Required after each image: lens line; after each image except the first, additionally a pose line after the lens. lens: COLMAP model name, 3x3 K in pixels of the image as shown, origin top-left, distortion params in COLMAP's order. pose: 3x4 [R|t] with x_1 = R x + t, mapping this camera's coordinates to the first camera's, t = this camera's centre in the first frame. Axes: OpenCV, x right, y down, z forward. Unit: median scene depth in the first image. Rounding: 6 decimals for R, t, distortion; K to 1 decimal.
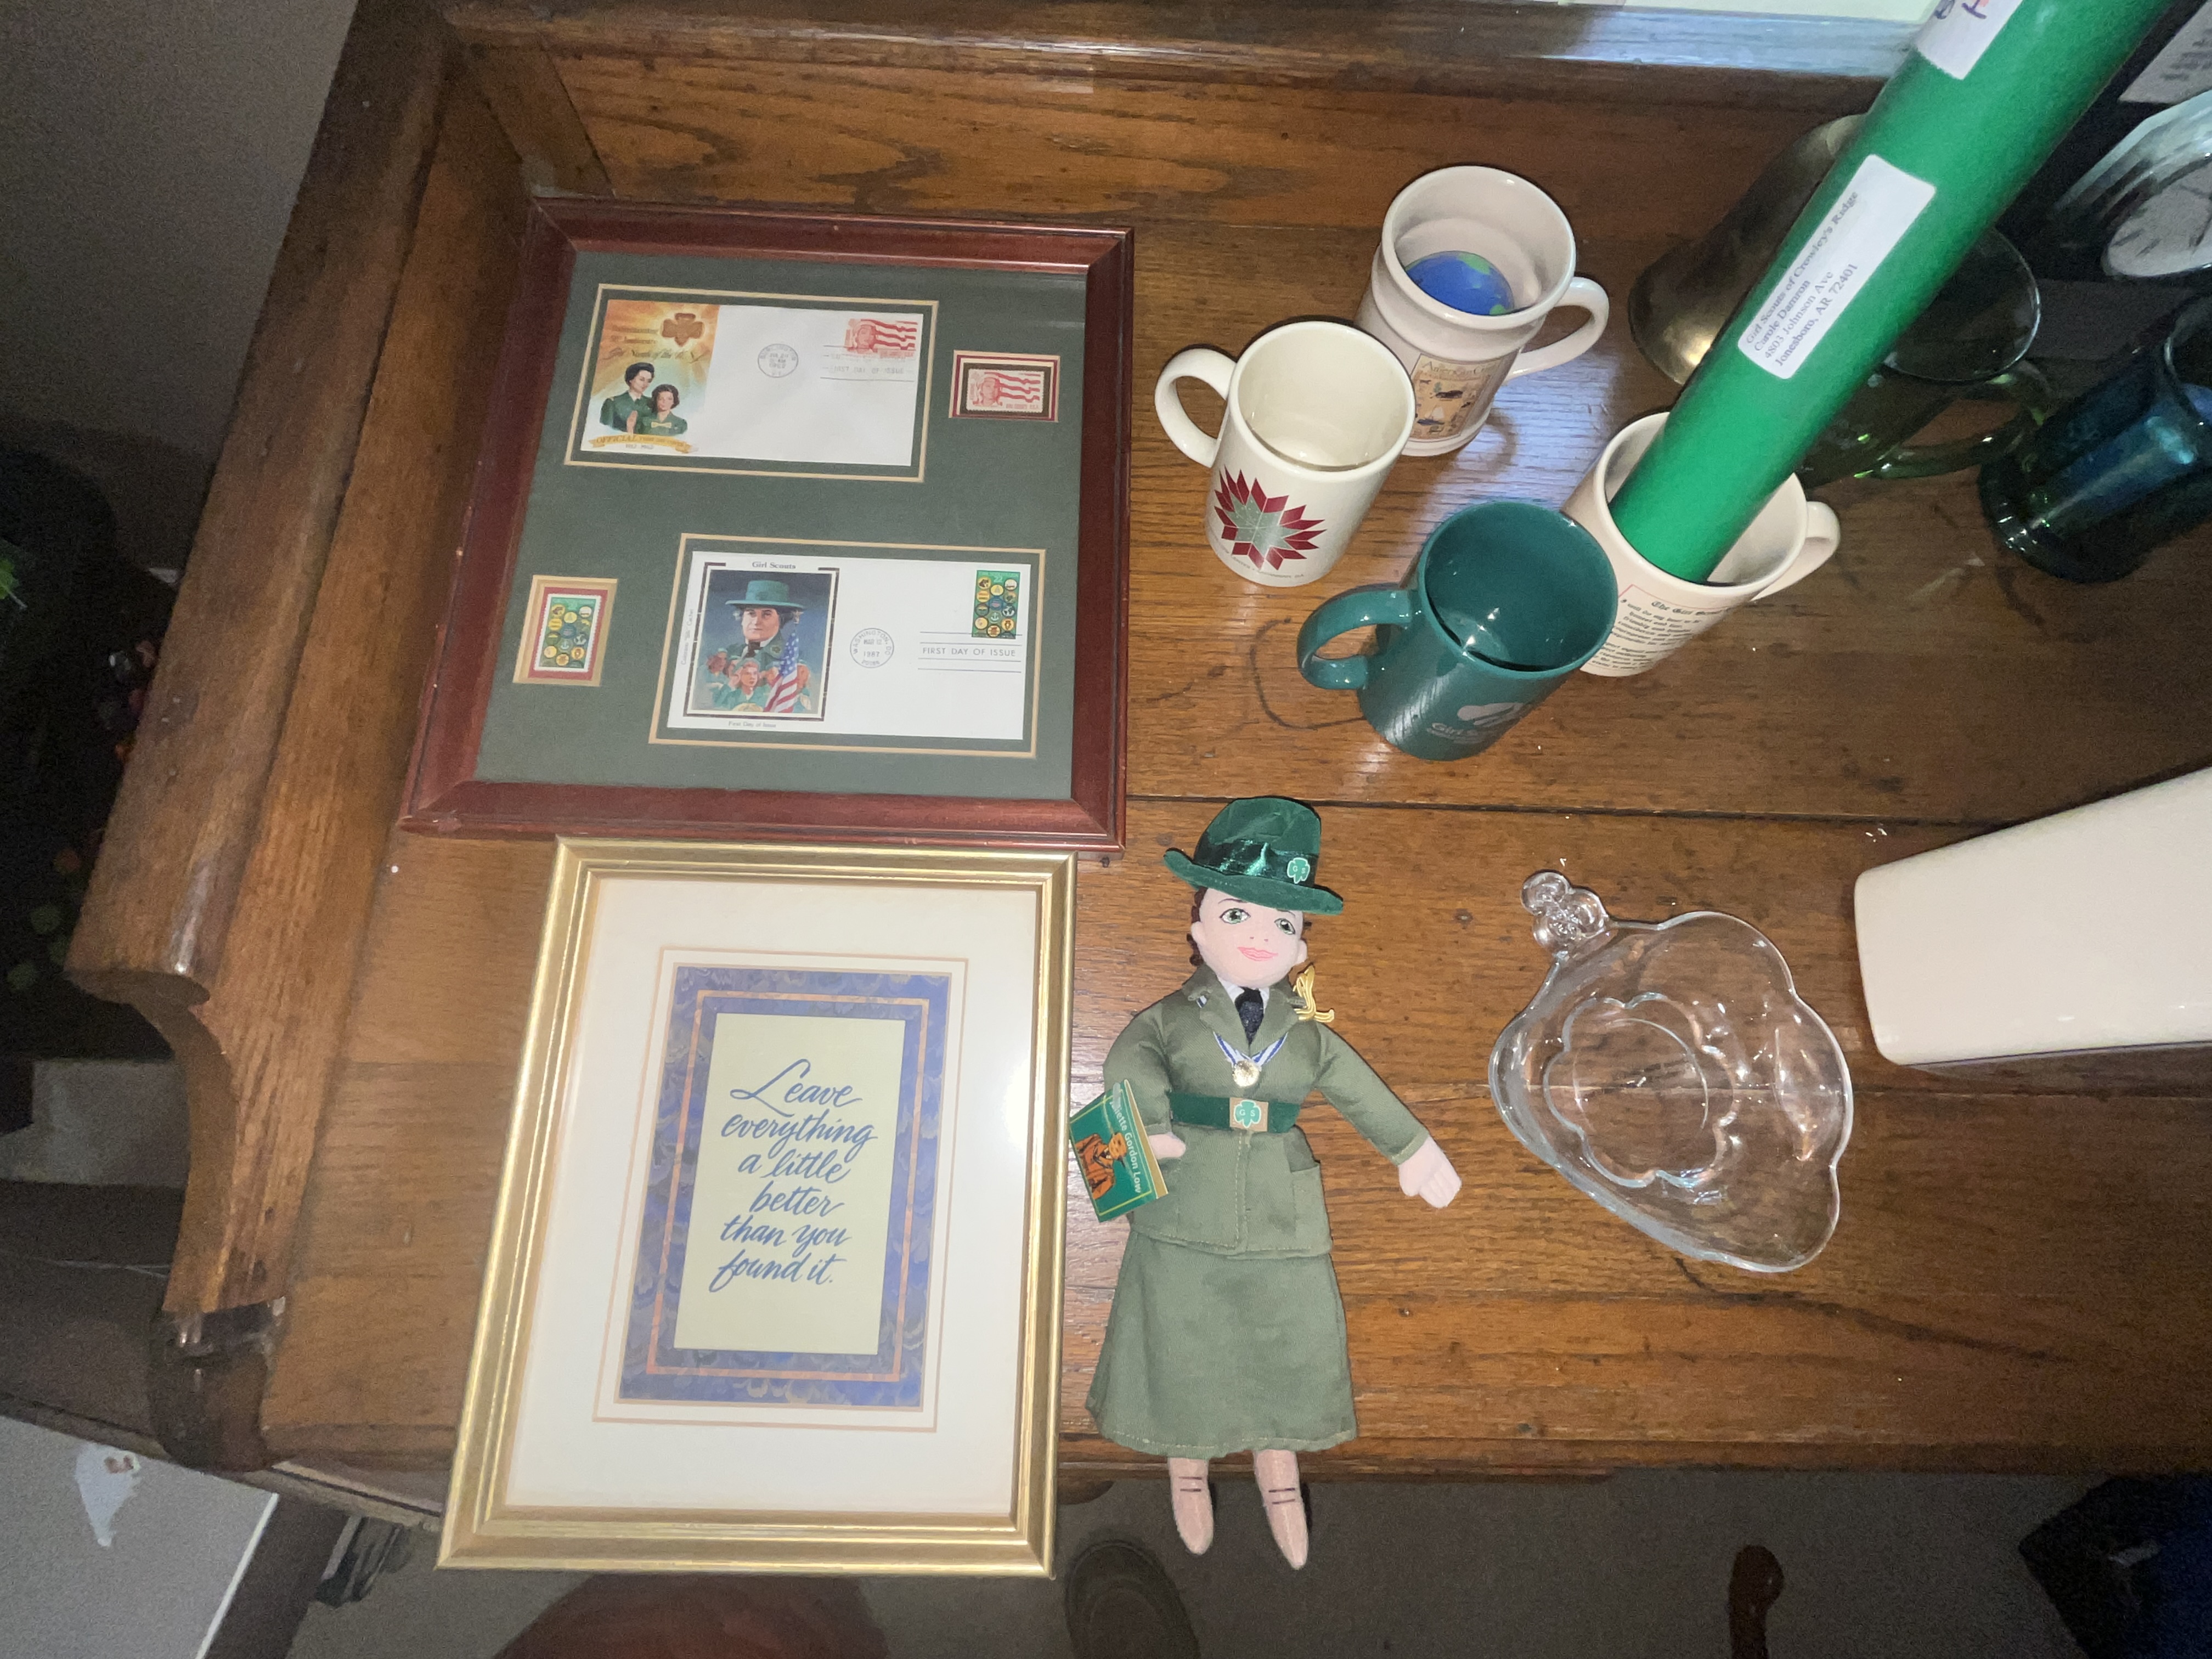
lens RADIAL K [[1011.8, 0, 1110.5], [0, 1011.8, 830.0], [0, 0, 1]] dist [-0.000497, 0.000075]
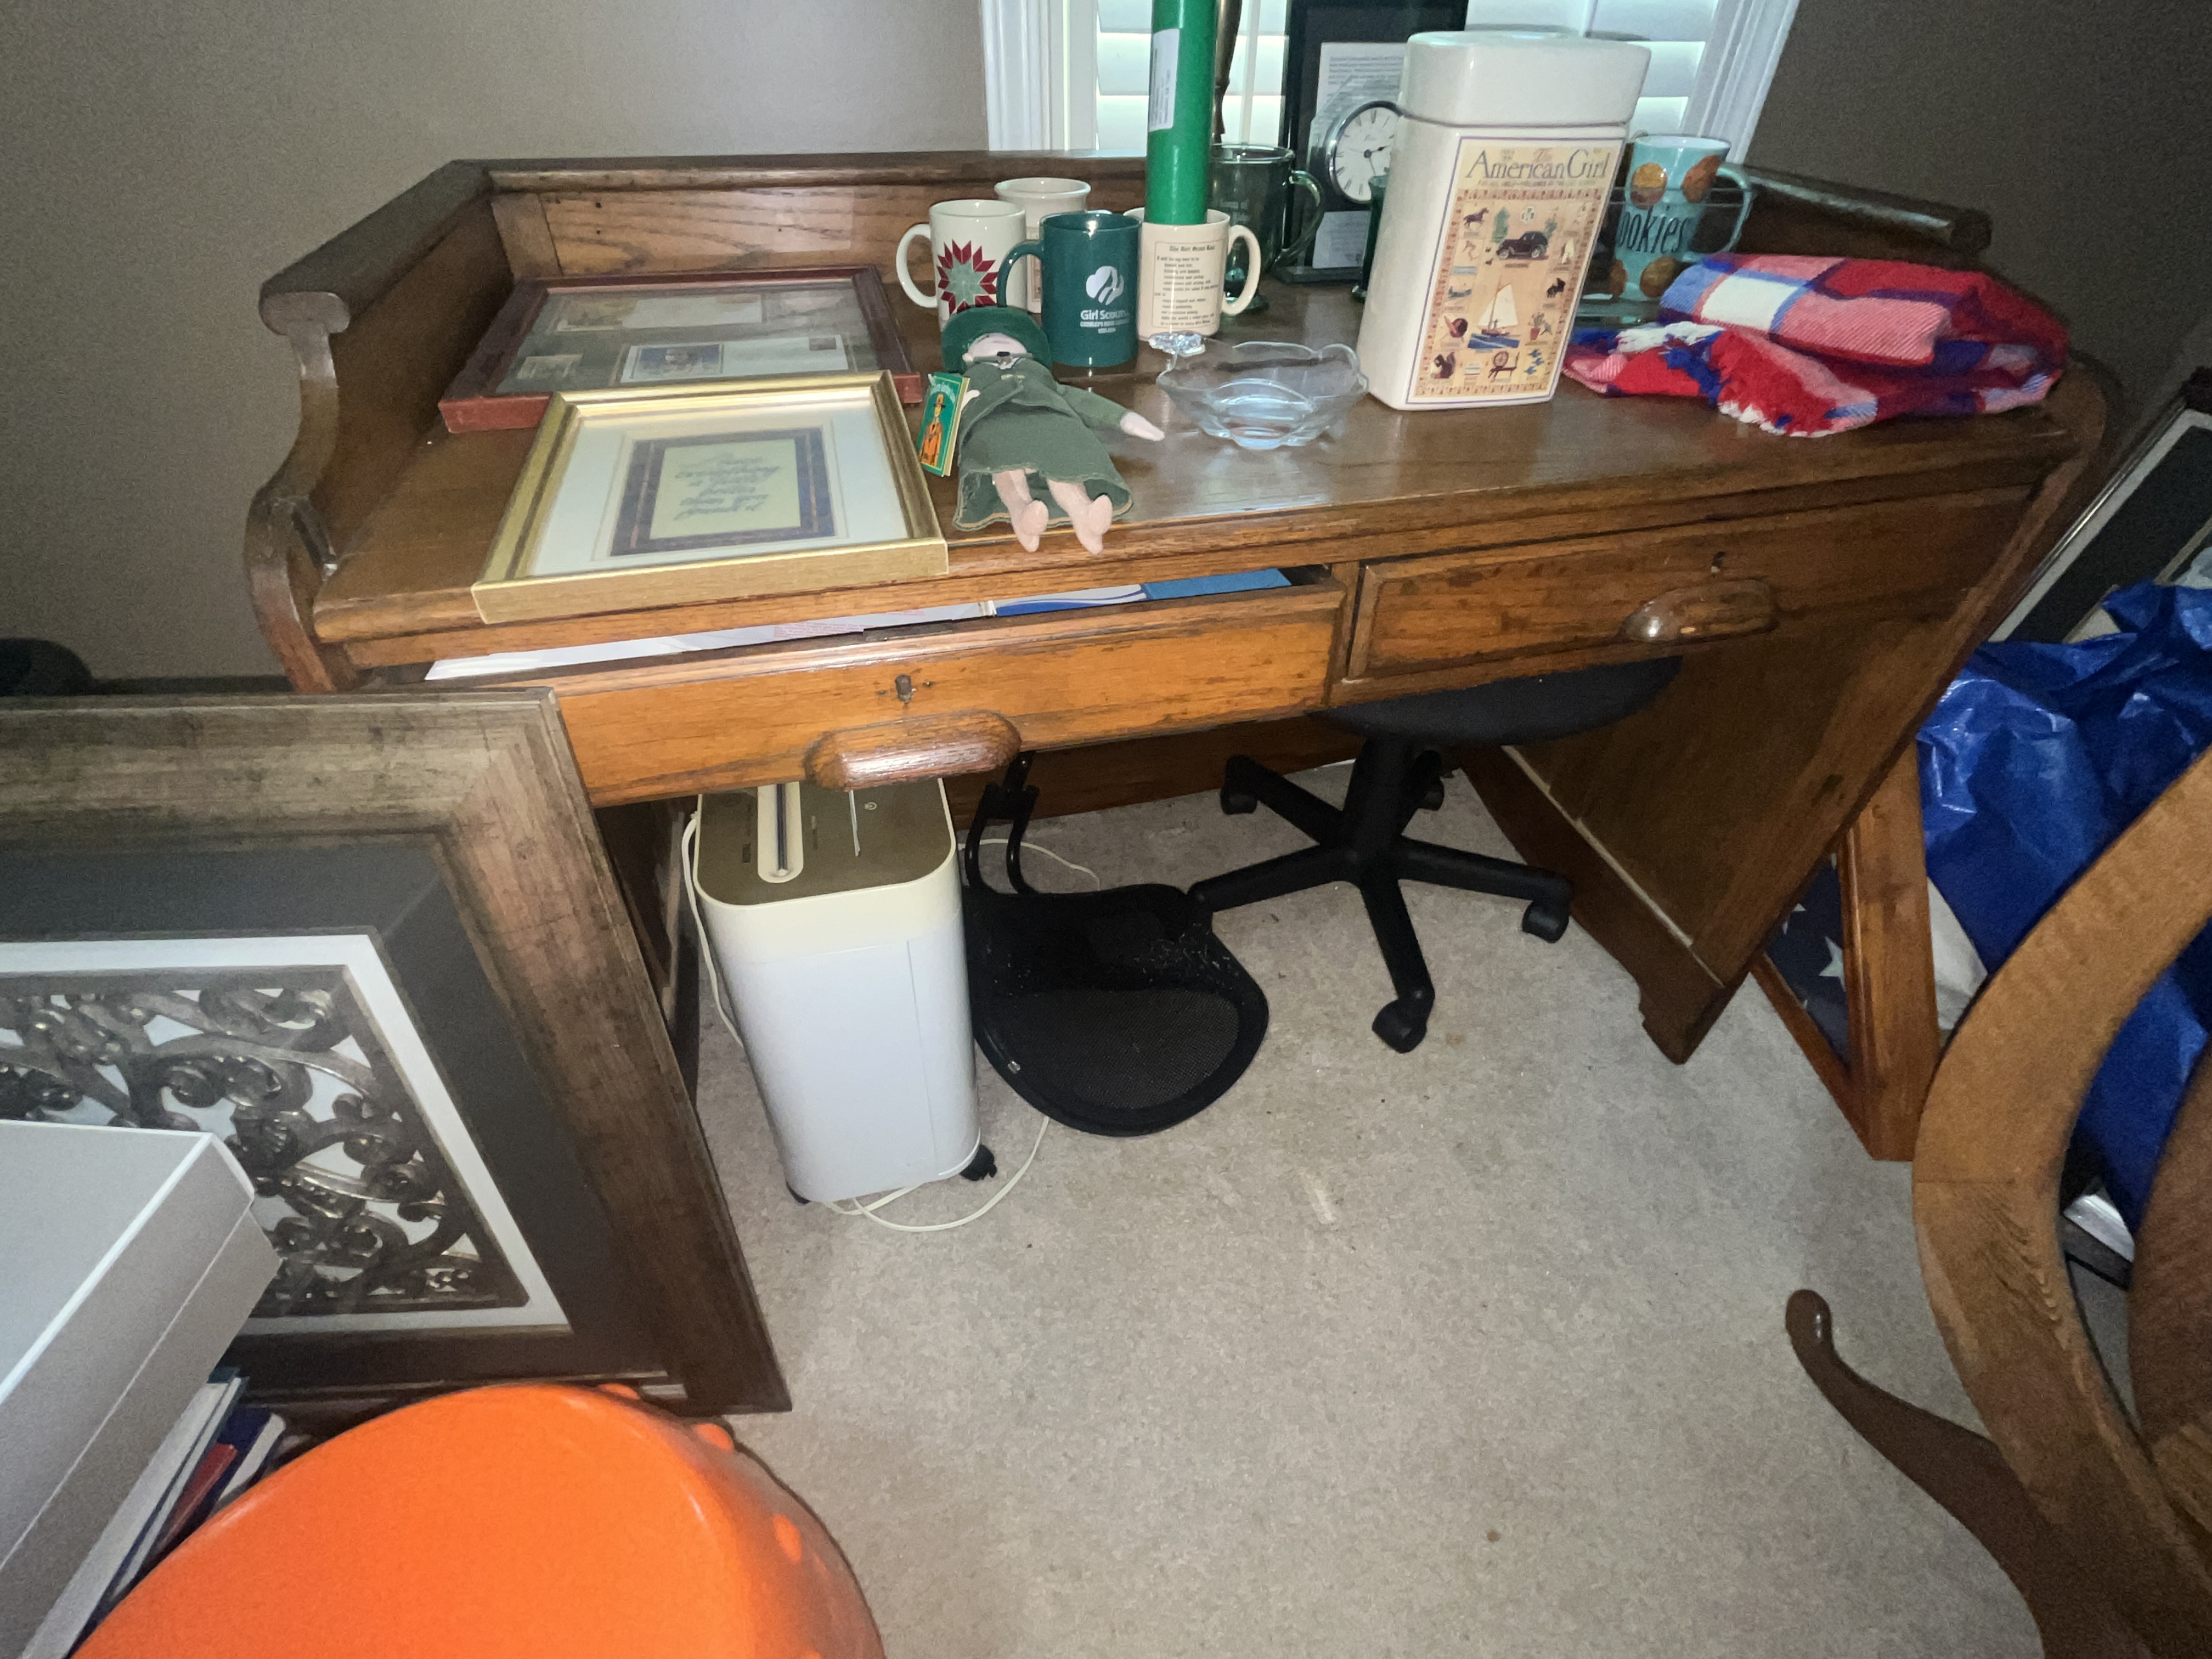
lens RADIAL K [[1011.8, 0, 1100.7], [0, 1011.8, 830.7], [0, 0, 1]] dist [-0.000497, 0.000075]
pose [[0.960938, -0.197518, 0.193869, -0.172493], [0.271474, 0.808987, -0.521384, 1.600531], [-0.053855, 0.553648, 0.831007, 0.035796]]
